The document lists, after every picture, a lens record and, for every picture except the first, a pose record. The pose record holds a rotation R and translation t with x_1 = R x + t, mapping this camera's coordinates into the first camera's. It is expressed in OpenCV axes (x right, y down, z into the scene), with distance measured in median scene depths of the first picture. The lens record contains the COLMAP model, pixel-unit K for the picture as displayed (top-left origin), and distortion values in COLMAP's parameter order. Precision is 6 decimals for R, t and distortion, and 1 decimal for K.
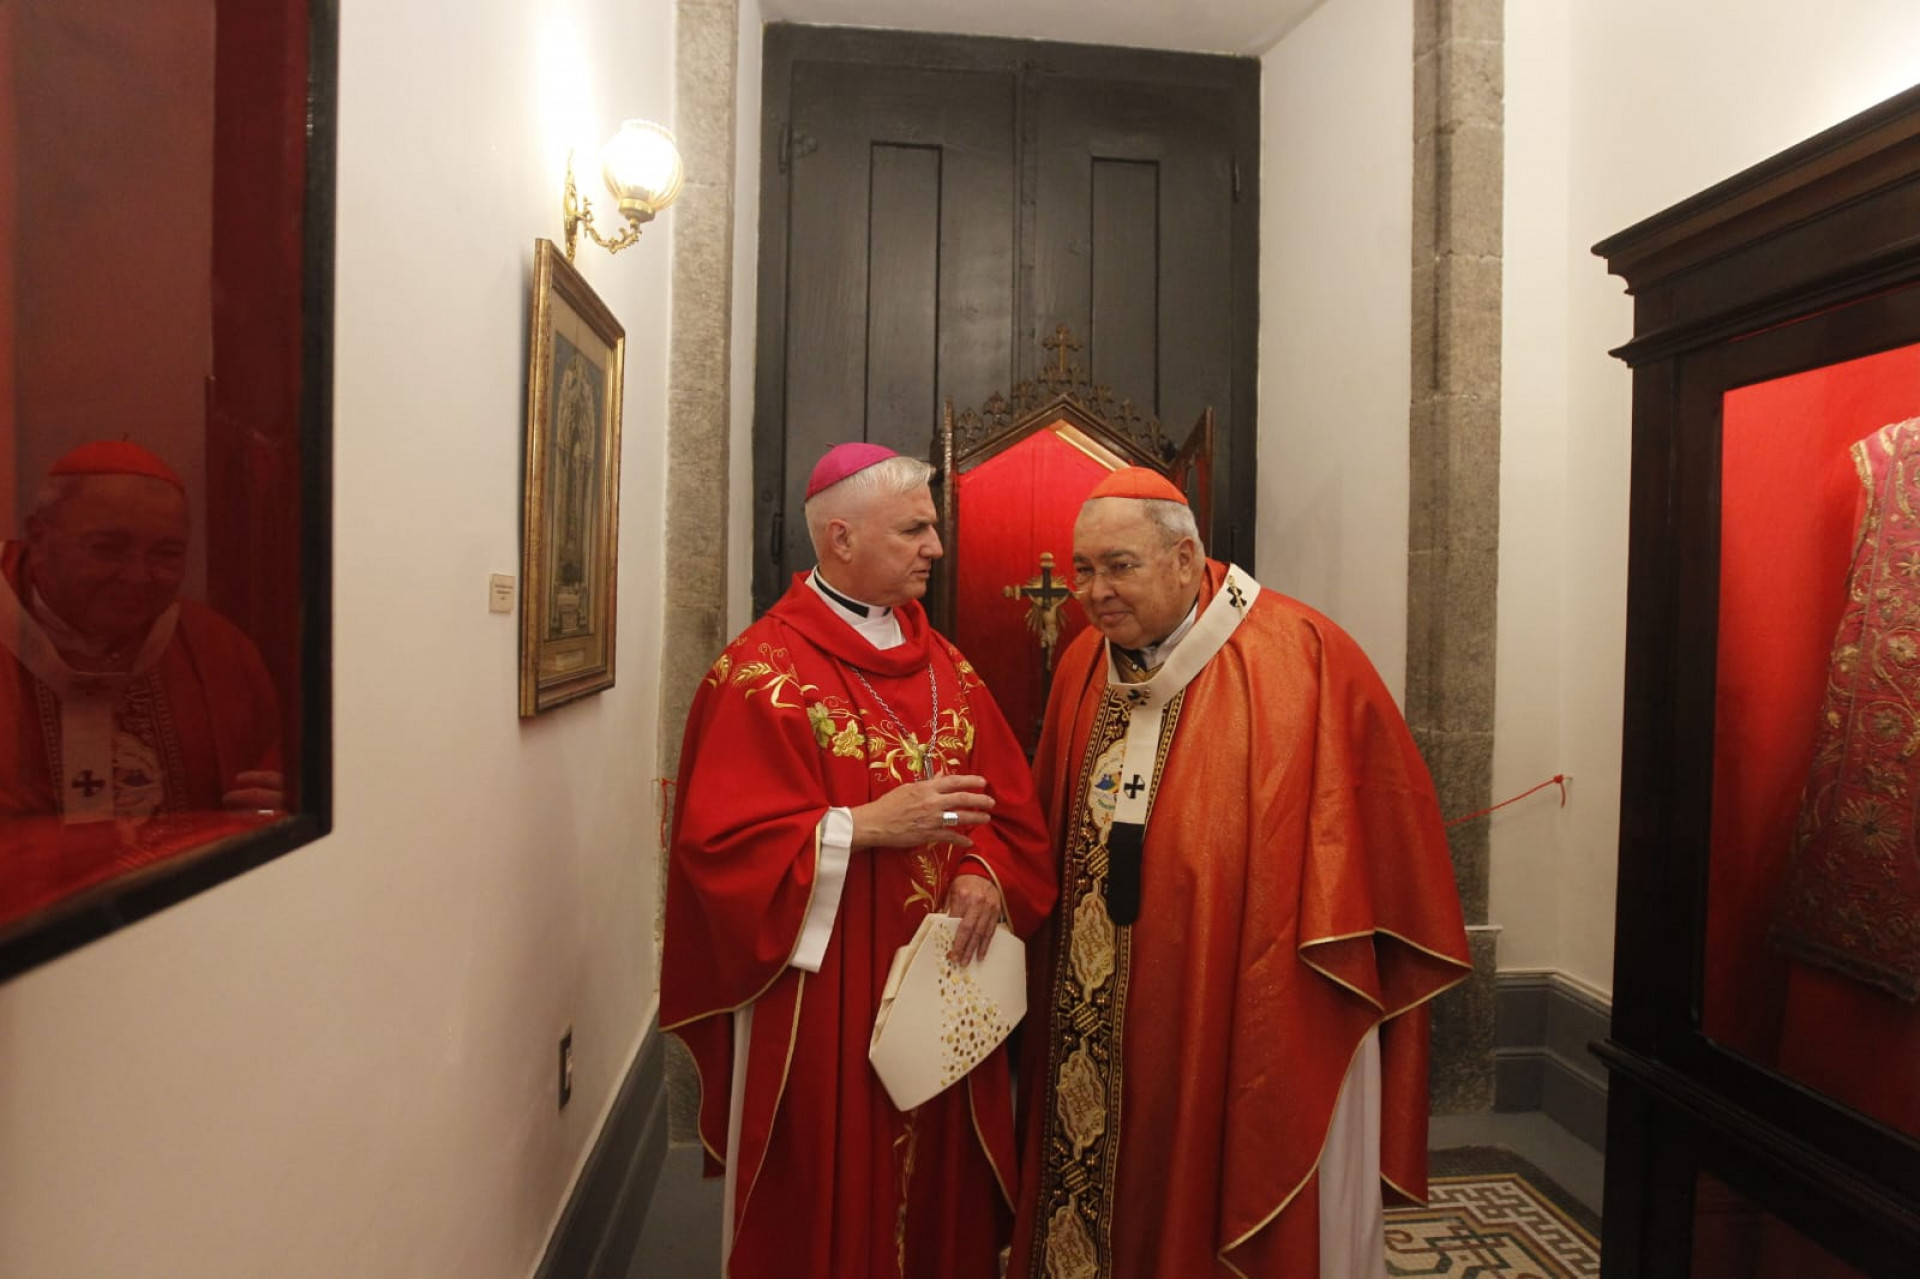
lens RADIAL K [[1070.6, 0, 960.0], [0, 1070.6, 639.5], [0, 0, 1]] dist [0.000020, 0.035479]
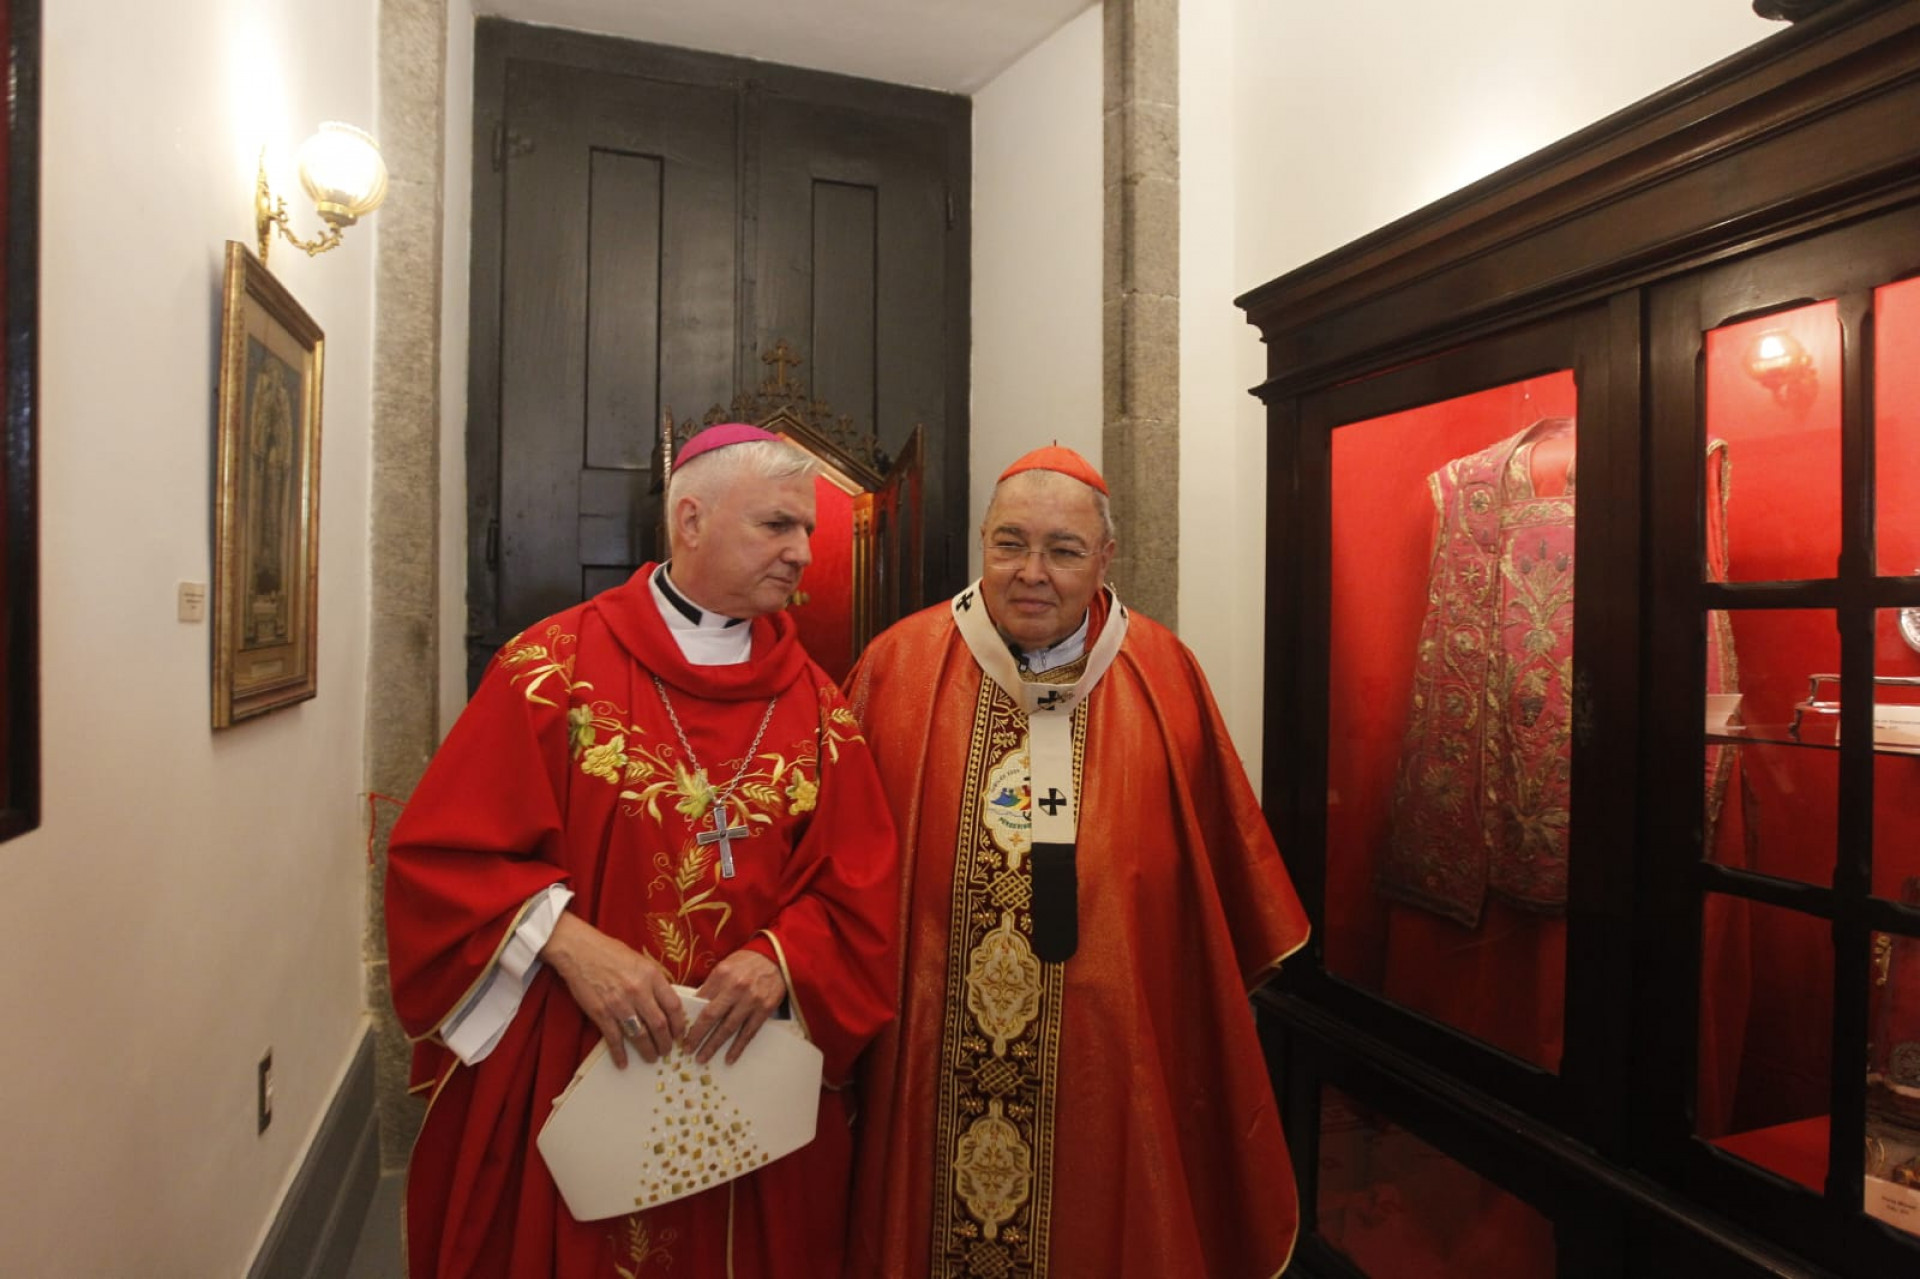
lens RADIAL K [[1158.3, 0, 960.0], [0, 1158.3, 639.5], [0, 0, 1]] dist [-0.024959, 0.032773]
pose [[0.978673, -0.011833, 0.205084, 0.031578], [0.013709, 0.999876, -0.007731, 0.006384], [-0.204968, 0.010378, 0.978714, -0.127511]]
